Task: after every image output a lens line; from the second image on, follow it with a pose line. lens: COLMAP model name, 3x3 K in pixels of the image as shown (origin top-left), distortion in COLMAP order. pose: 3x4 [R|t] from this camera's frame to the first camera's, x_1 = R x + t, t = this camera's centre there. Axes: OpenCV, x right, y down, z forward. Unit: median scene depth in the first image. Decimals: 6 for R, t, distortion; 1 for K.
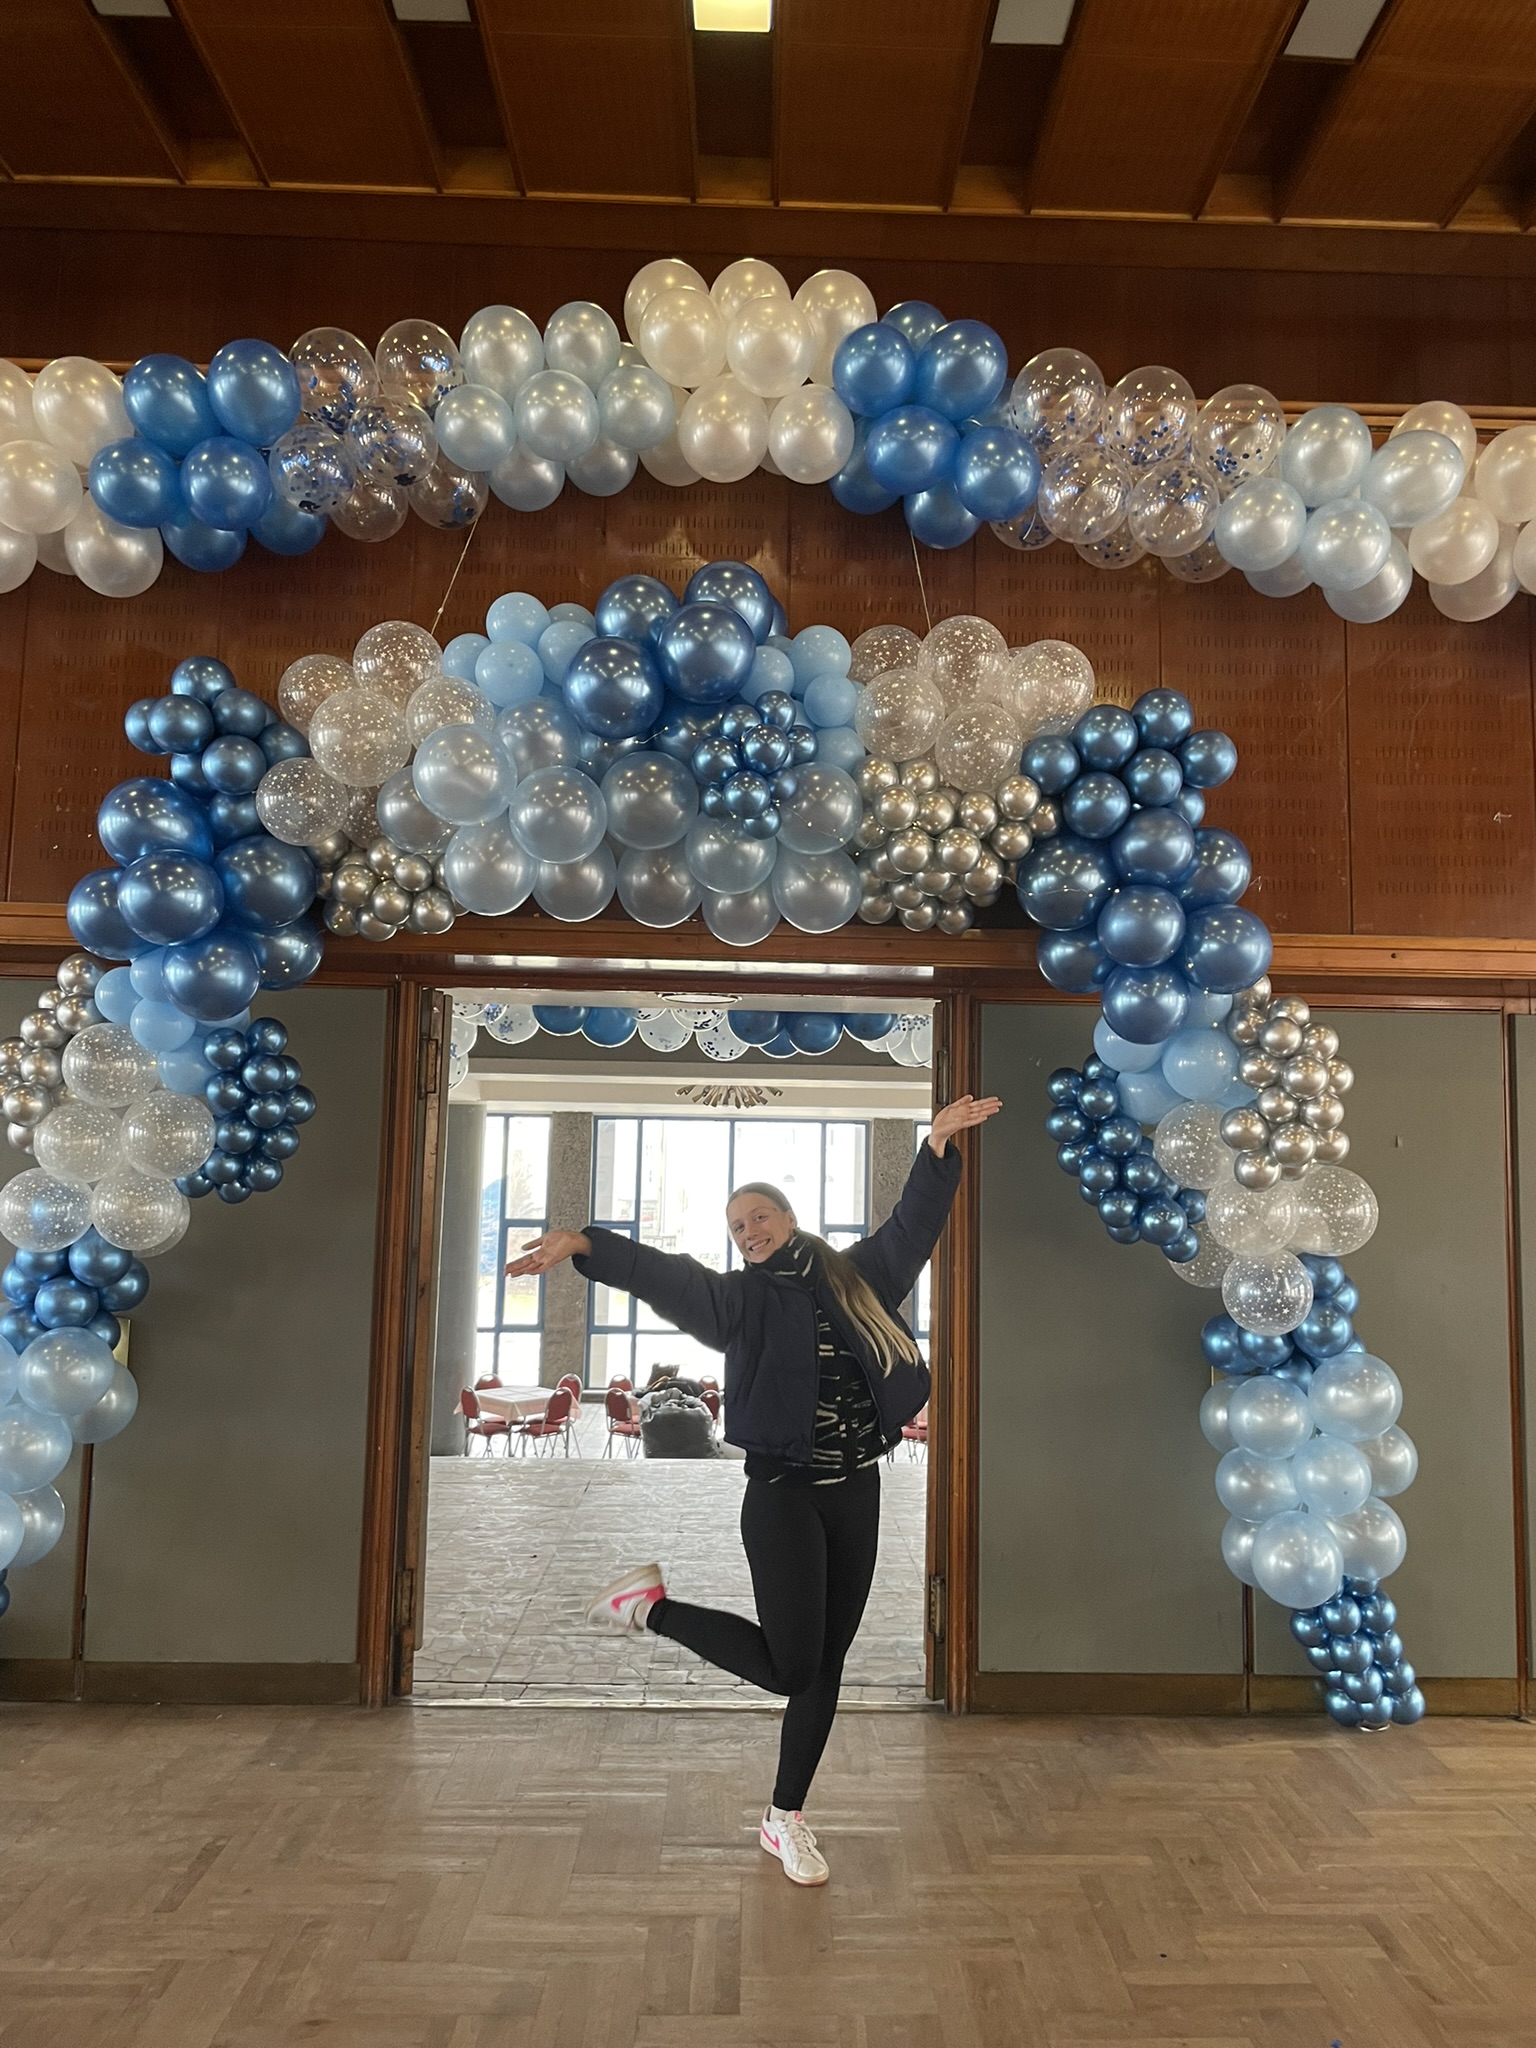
lens RADIAL K [[1557.0, 0, 811.2], [0, 1557.0, 1007.5], [0, 0, 1]] dist [0.046006, -0.063700]
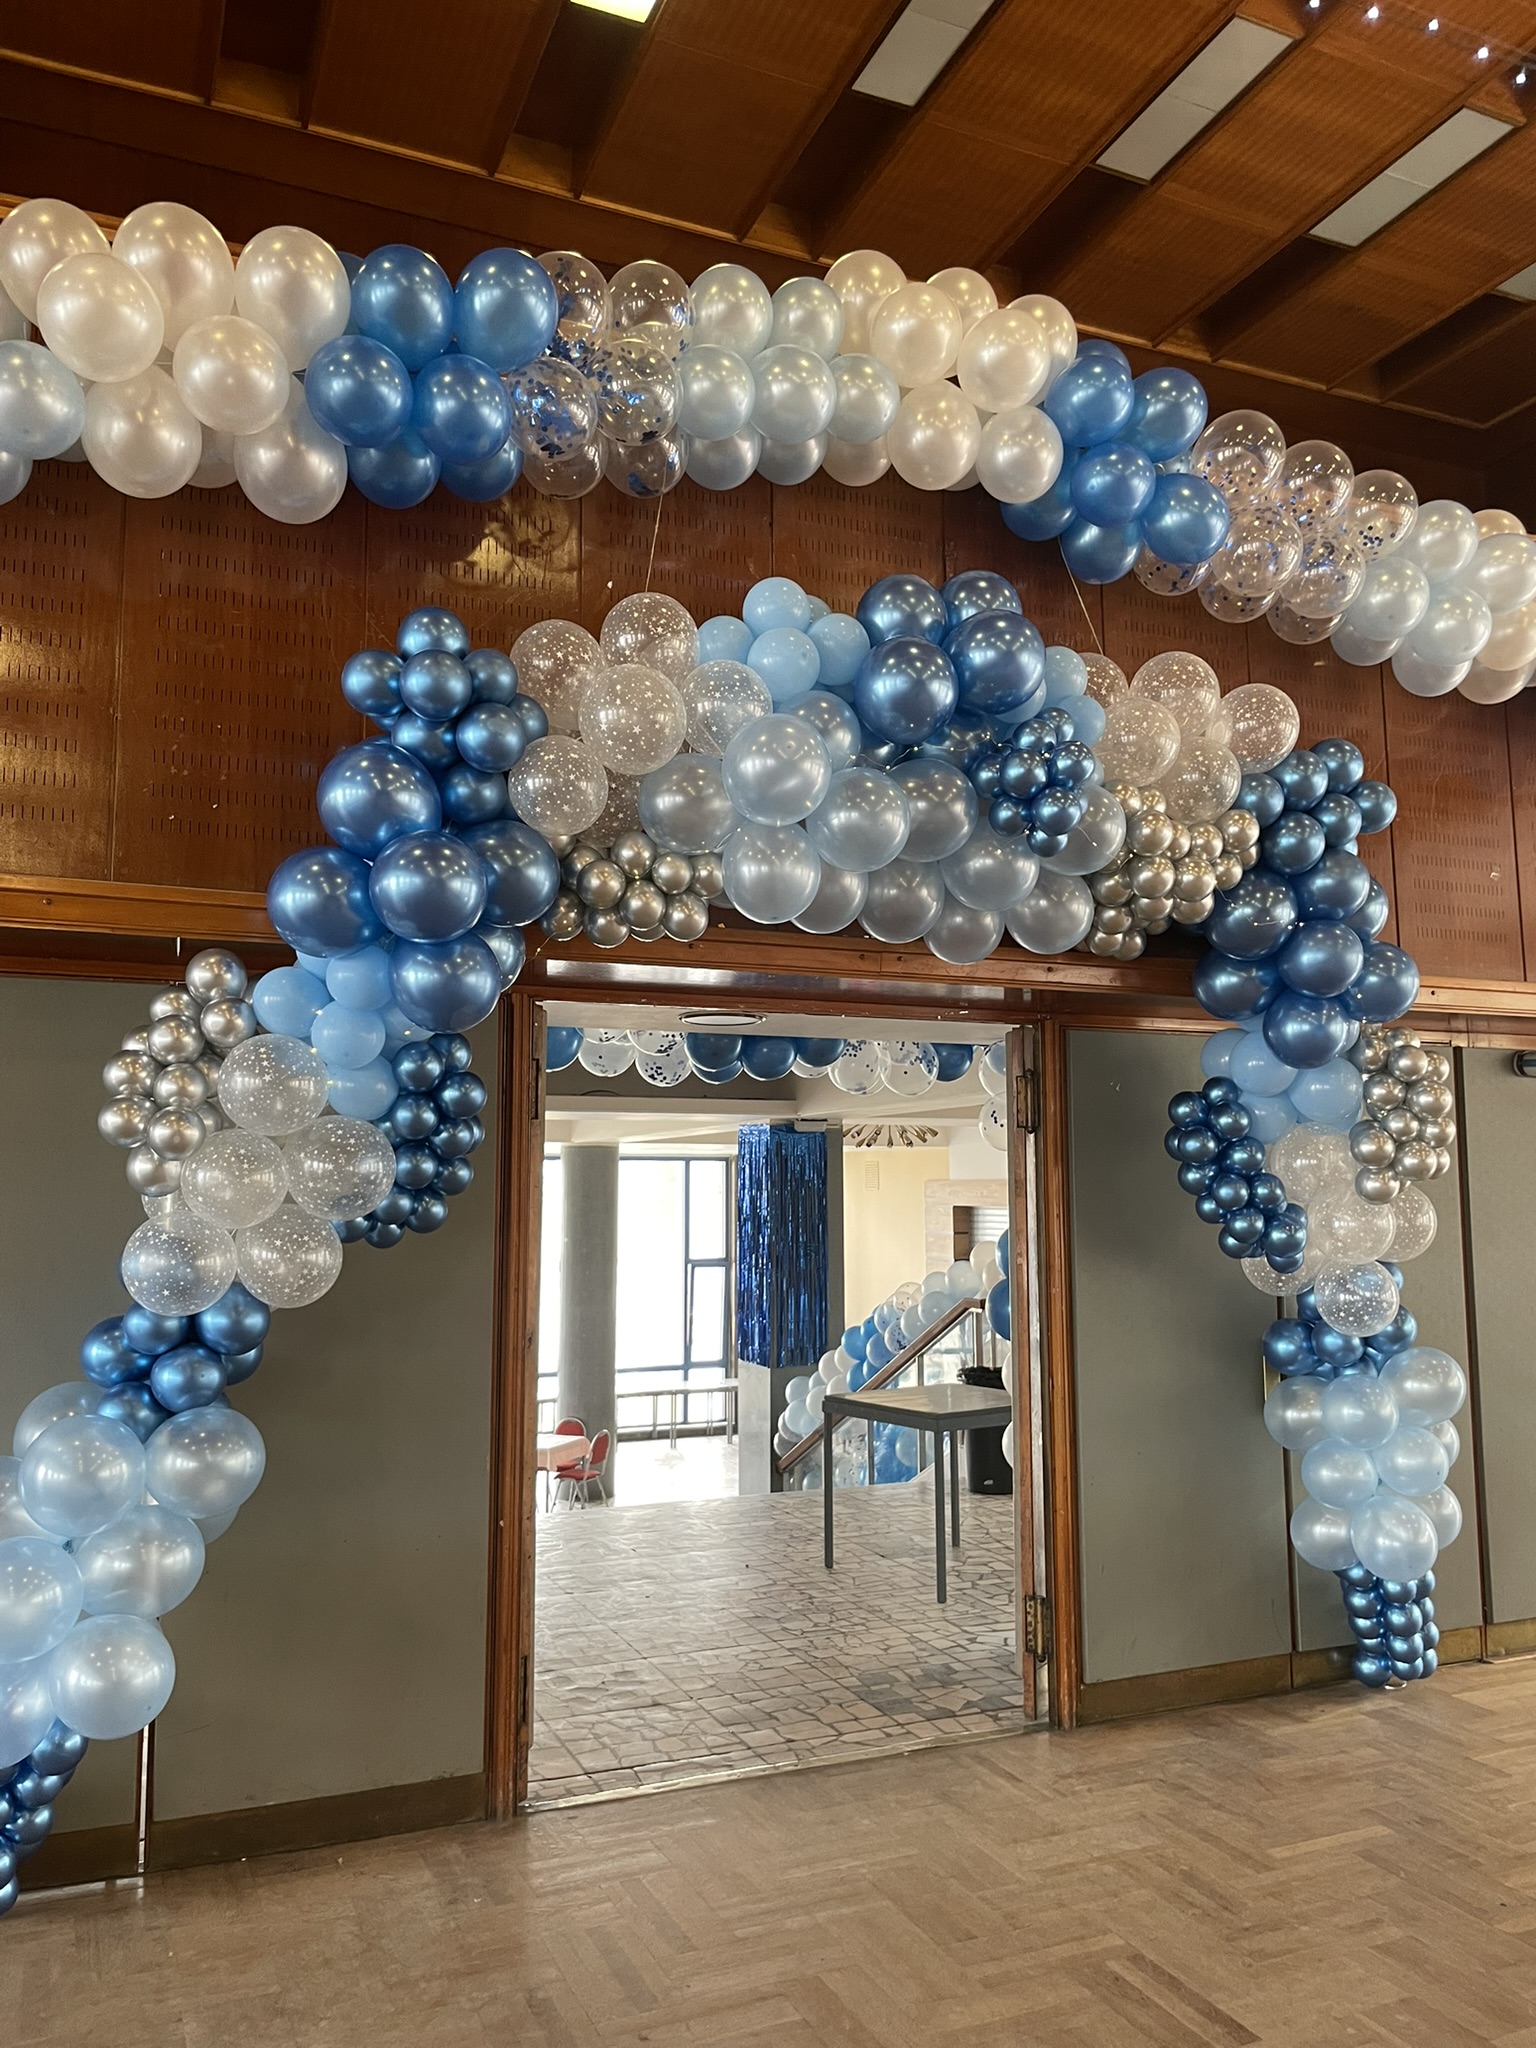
lens RADIAL K [[1557.0, 0, 764.0], [0, 1557.0, 1023.8], [0, 0, 1]] dist [0.046006, -0.063700]
pose [[0.928634, 0.018185, 0.370551, -0.518301], [-0.013472, 0.999792, -0.015305, 0.013690], [-0.370752, 0.009220, 0.928686, 0.138005]]
